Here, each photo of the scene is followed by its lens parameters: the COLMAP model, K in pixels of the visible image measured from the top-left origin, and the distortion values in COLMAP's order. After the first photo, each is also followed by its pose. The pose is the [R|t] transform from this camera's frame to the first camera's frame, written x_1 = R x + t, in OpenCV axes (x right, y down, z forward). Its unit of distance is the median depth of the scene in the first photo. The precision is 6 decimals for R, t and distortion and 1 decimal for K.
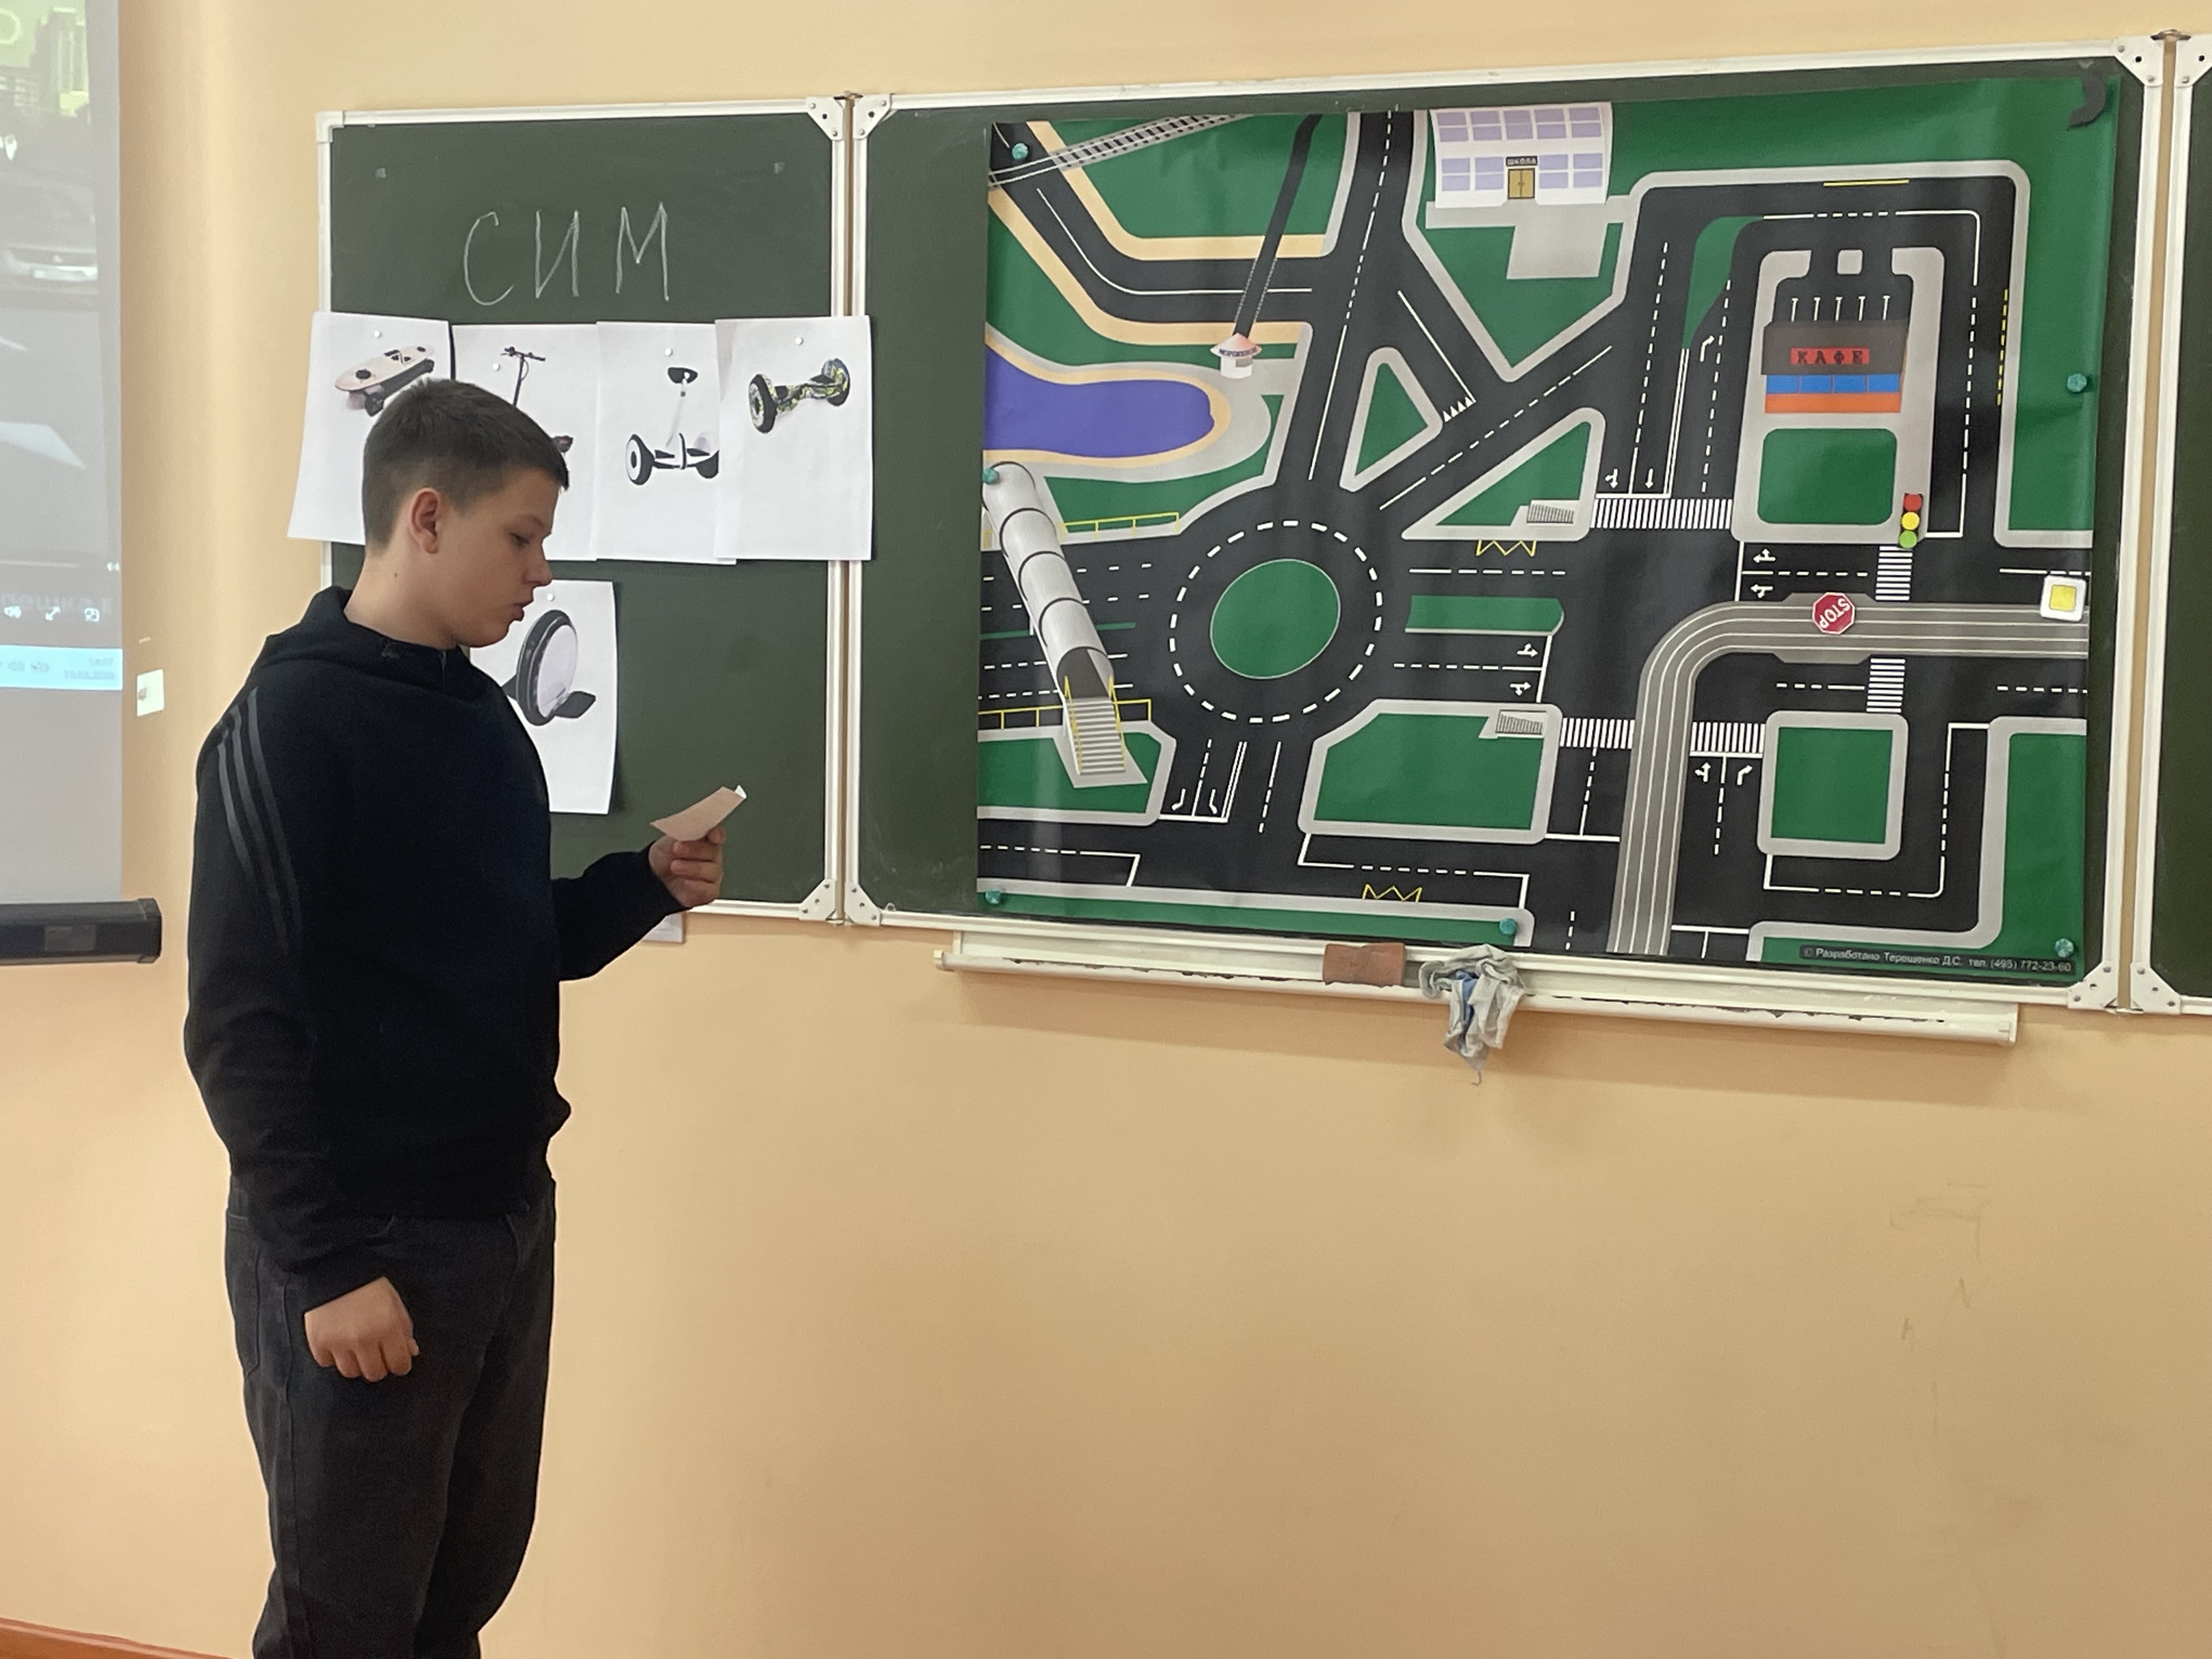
lens RADIAL K [[3255.7, 0, 1090.1], [0, 3255.7, 809.3], [0, 0, 1]] dist [0.083433, 0.000000]
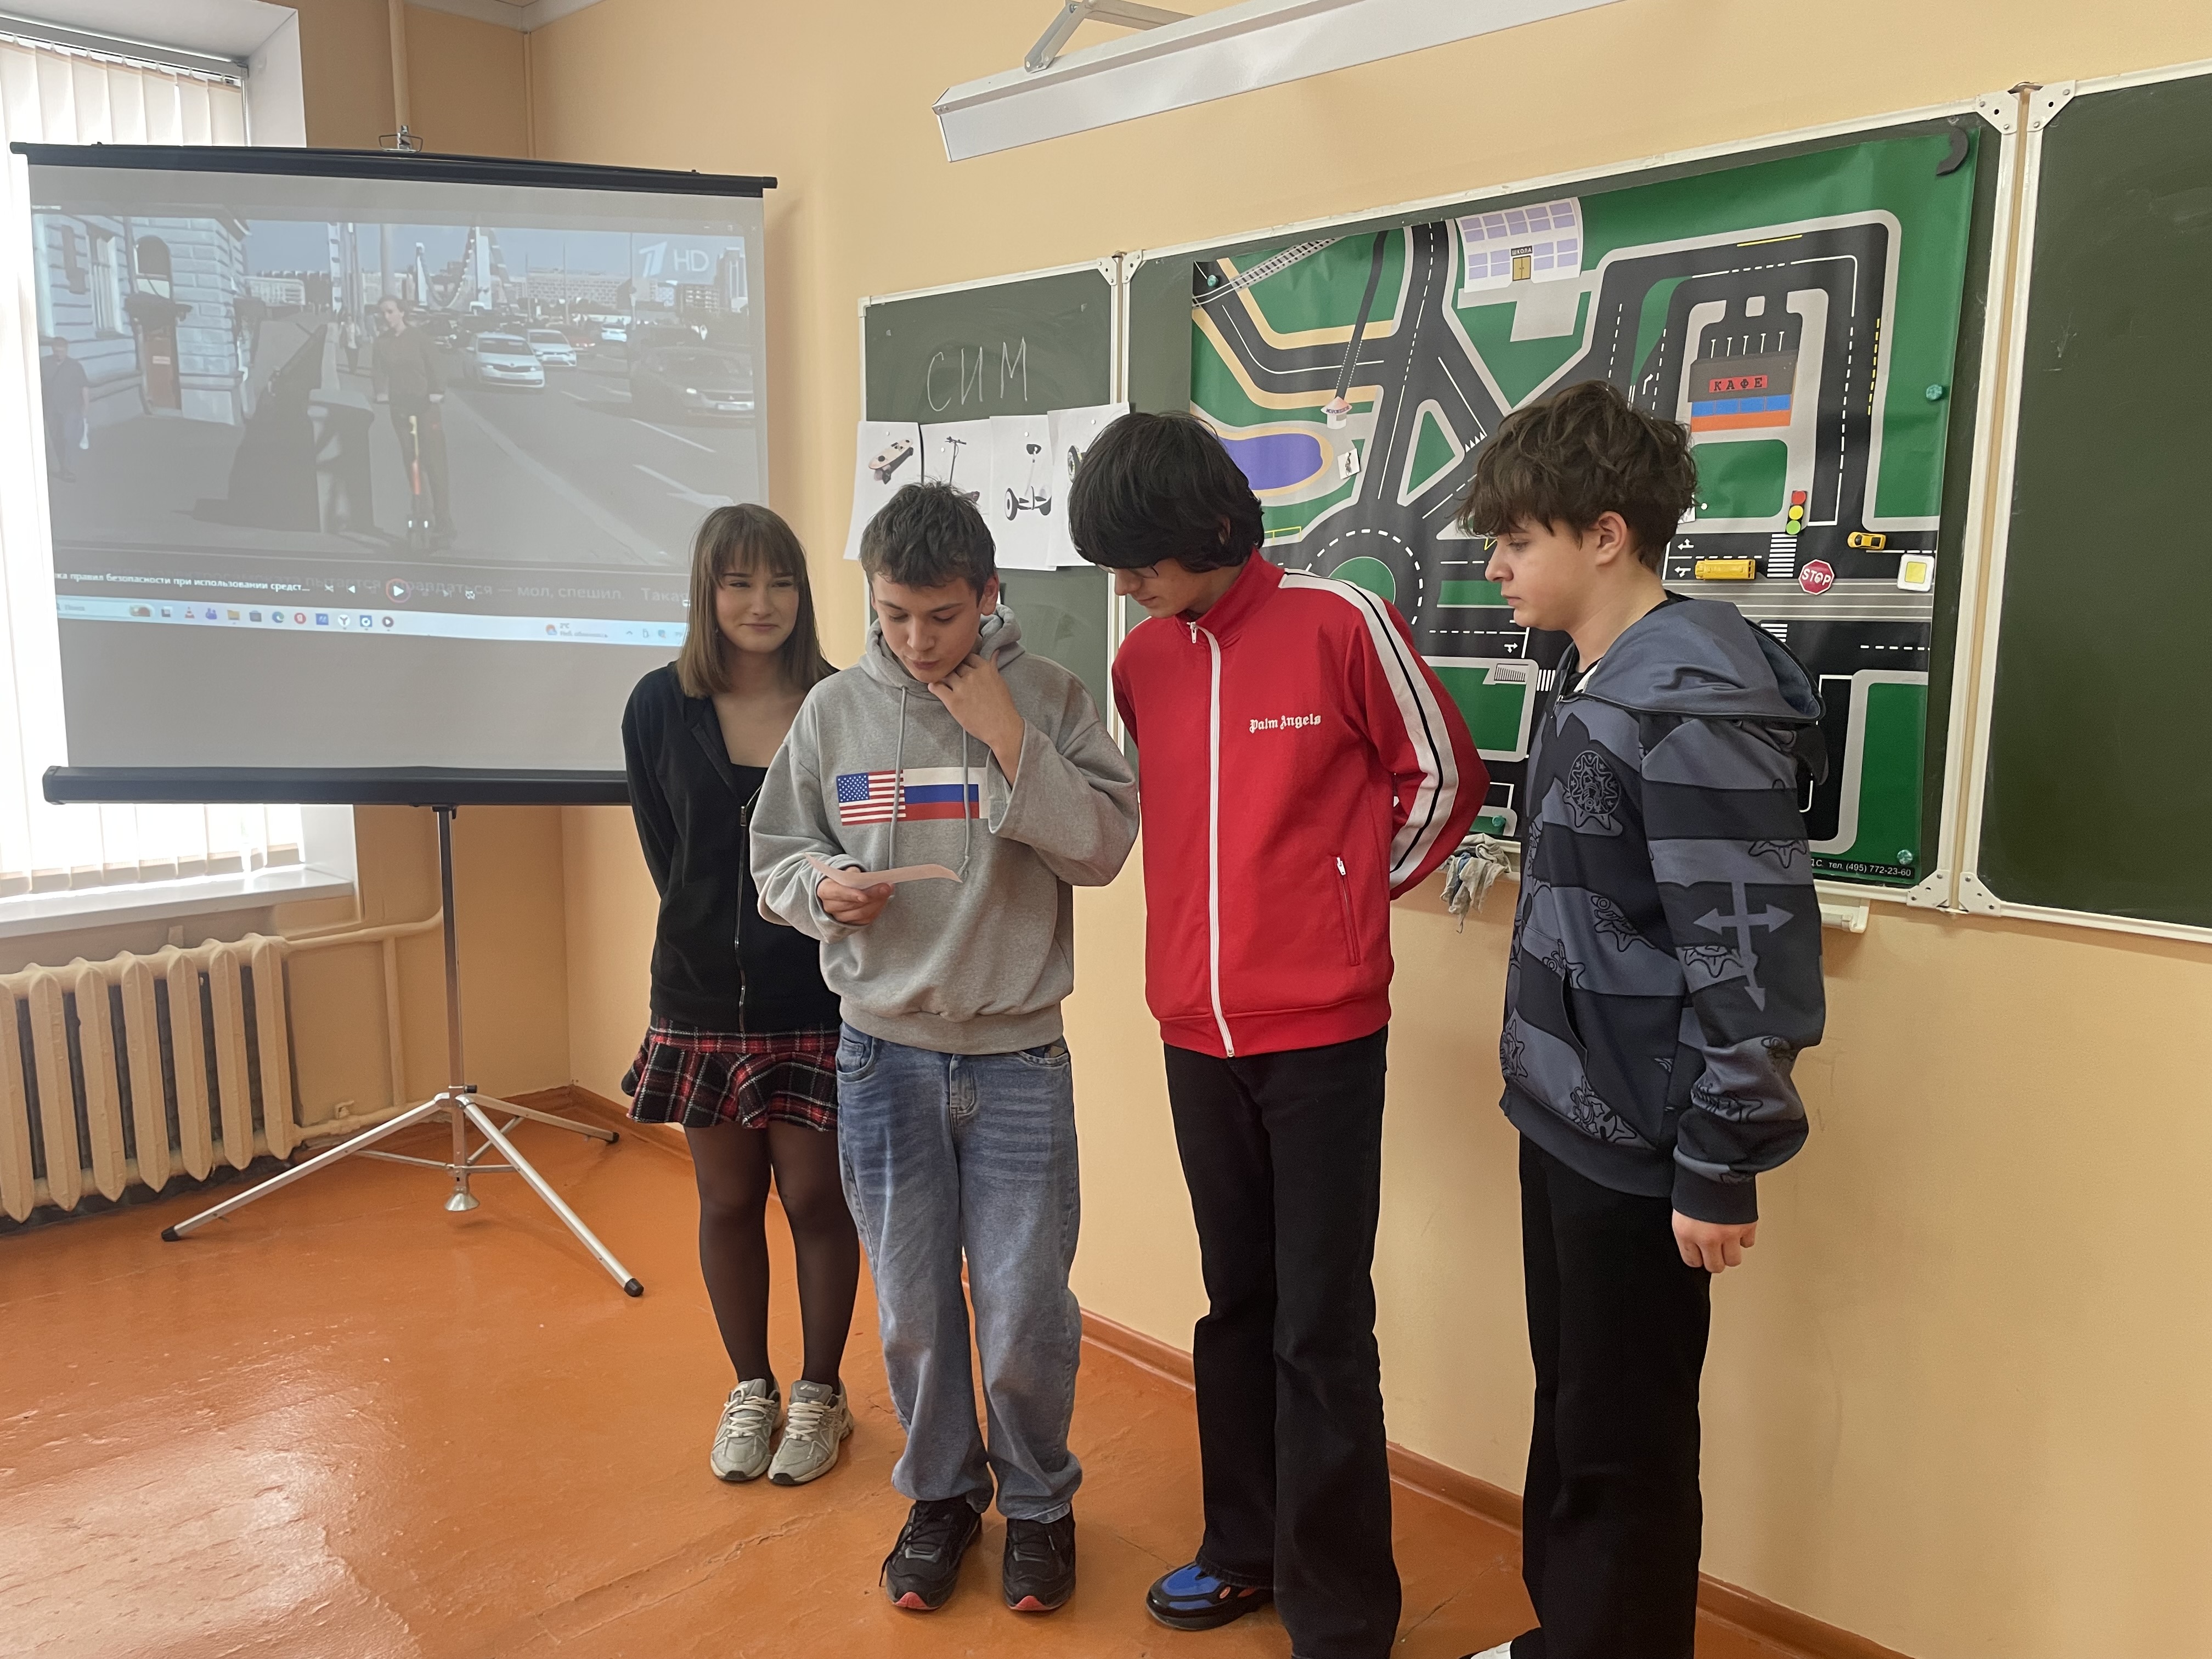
lens RADIAL K [[1672.5, 0, 1105.1], [0, 1672.5, 844.0], [0, 0, 1]] dist [0.084706, -0.112178]
pose [[0.927631, 0.045878, -0.370670, 0.239021], [-0.019349, 0.996997, 0.074978, -0.004640], [0.372997, -0.062380, 0.925733, 0.276683]]
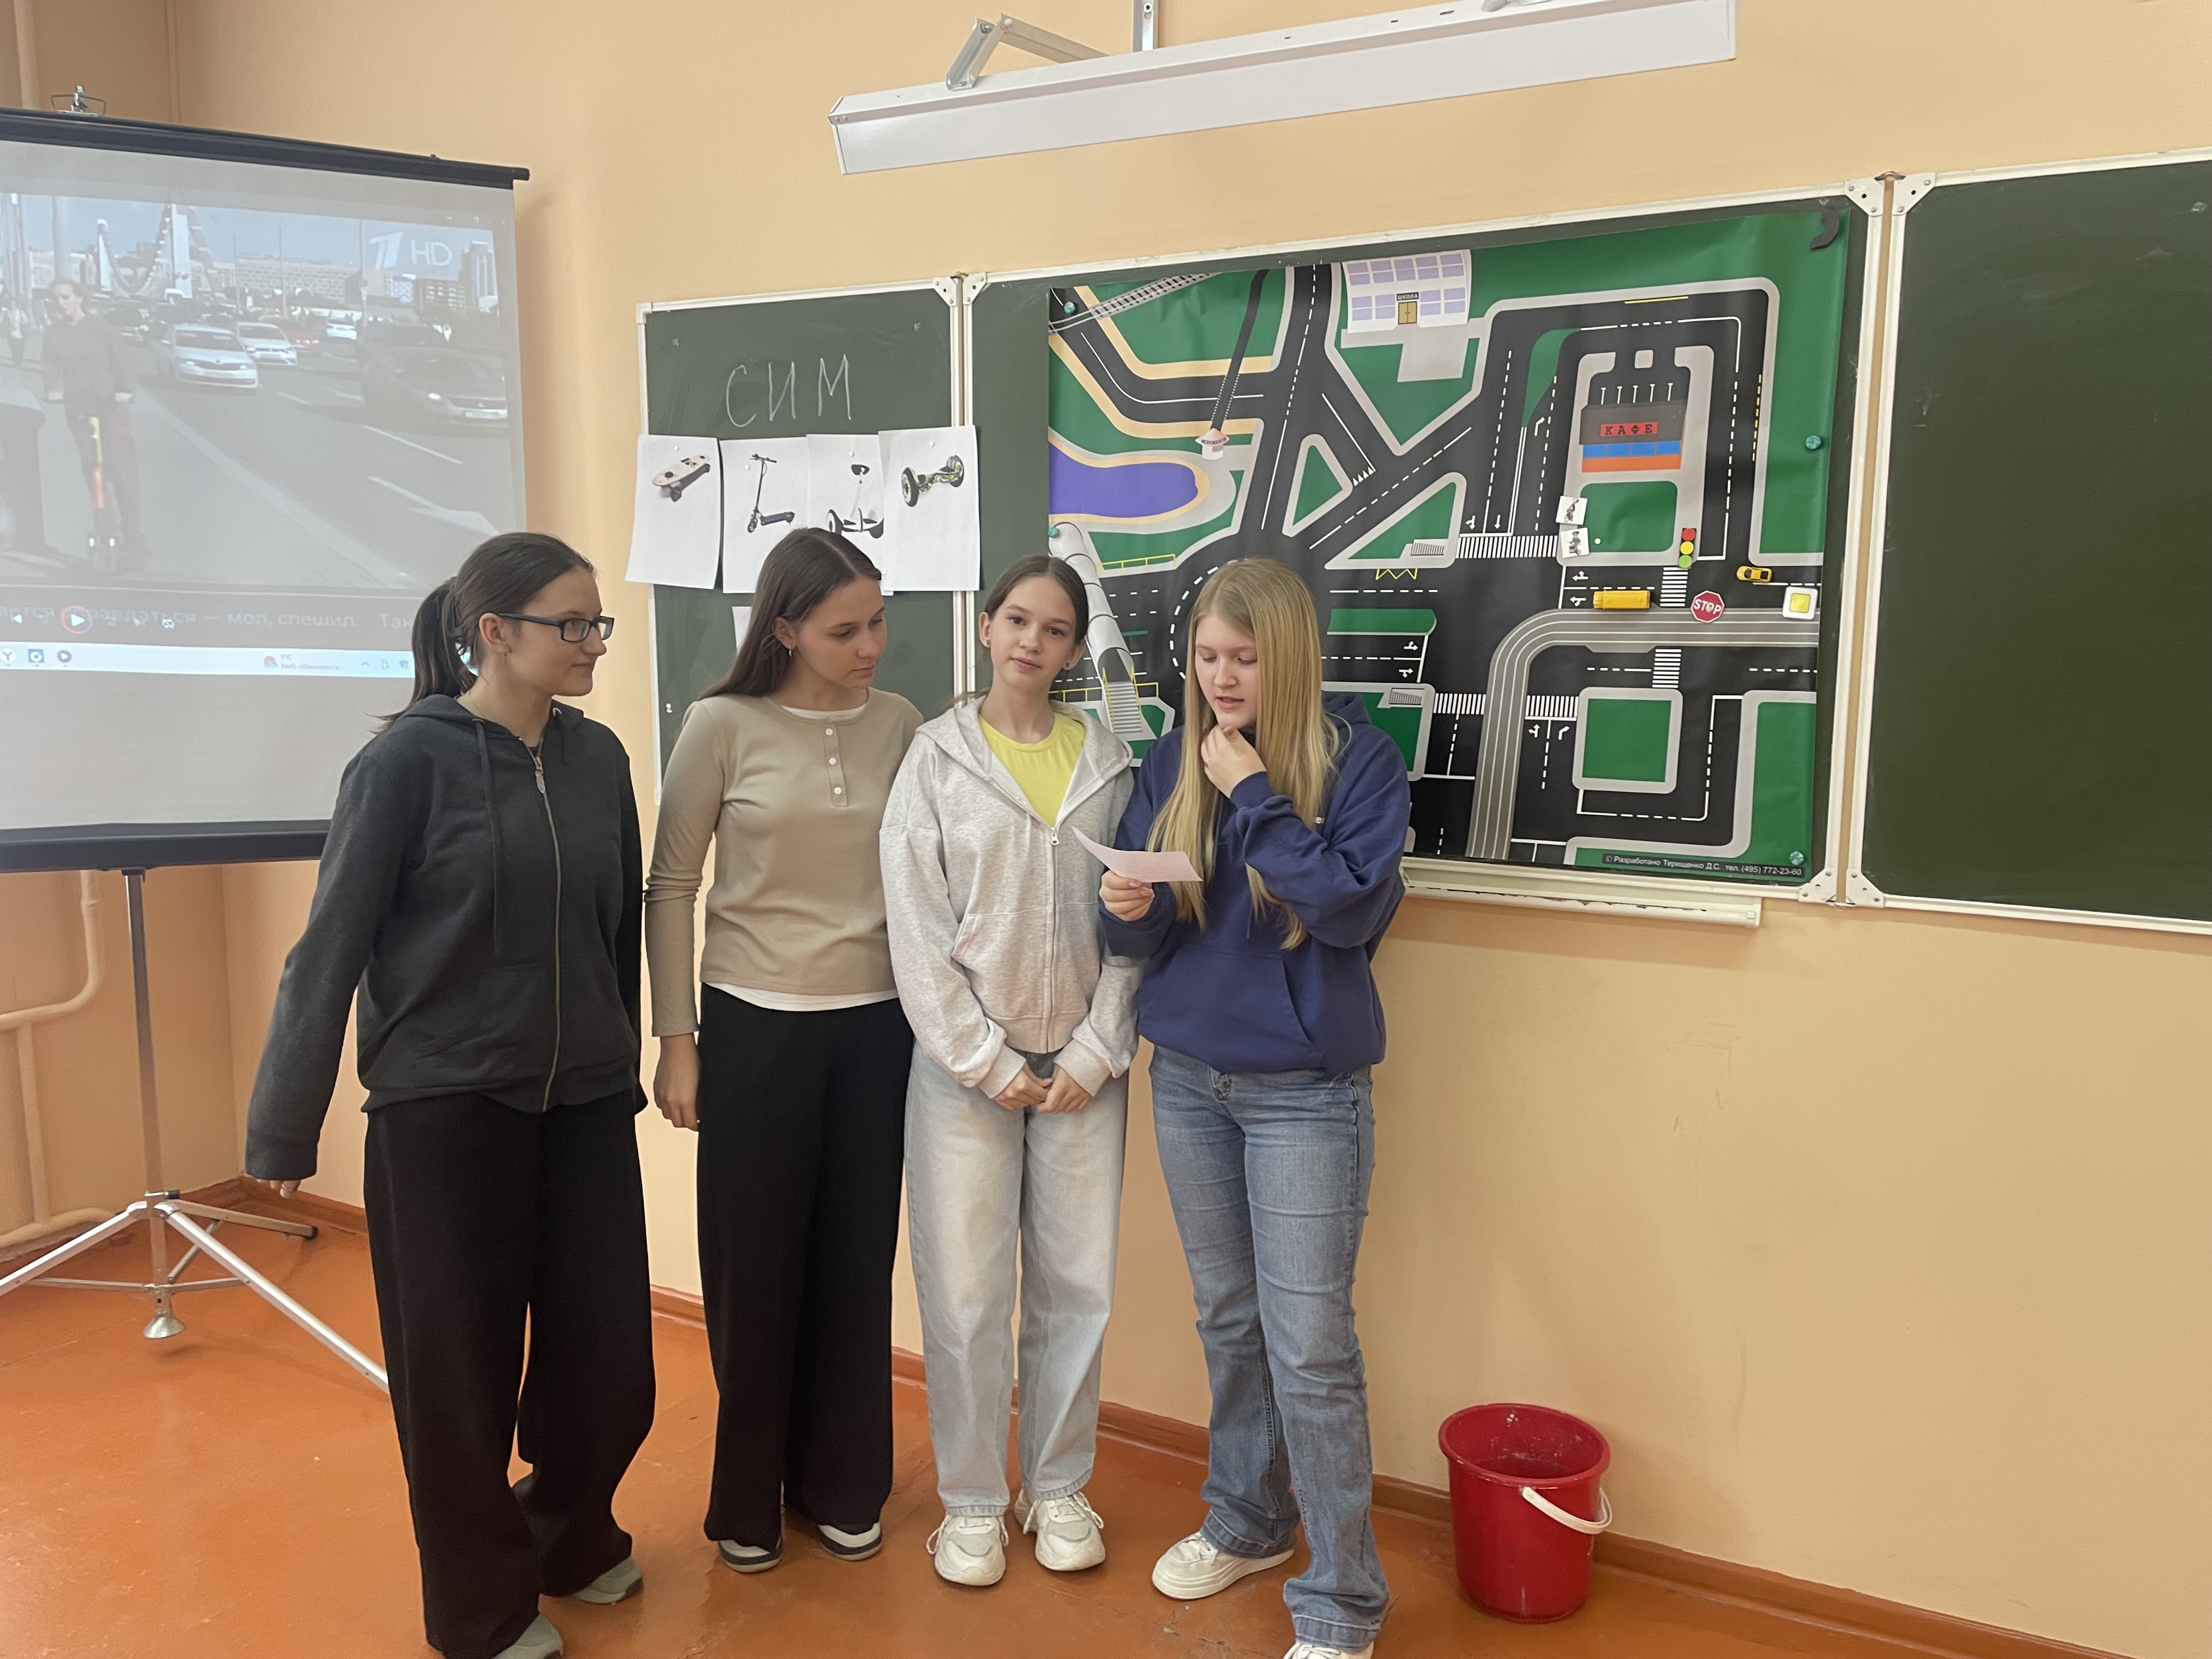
lens RADIAL K [[1672.5, 0, 1111.4], [0, 1672.5, 822.0], [0, 0, 1]] dist [0.084706, -0.112178]
pose [[0.994861, -0.000493, -0.101247, 0.077603], [0.006149, 0.998437, 0.055556, -0.013365], [0.101061, -0.055893, 0.993309, 0.250411]]
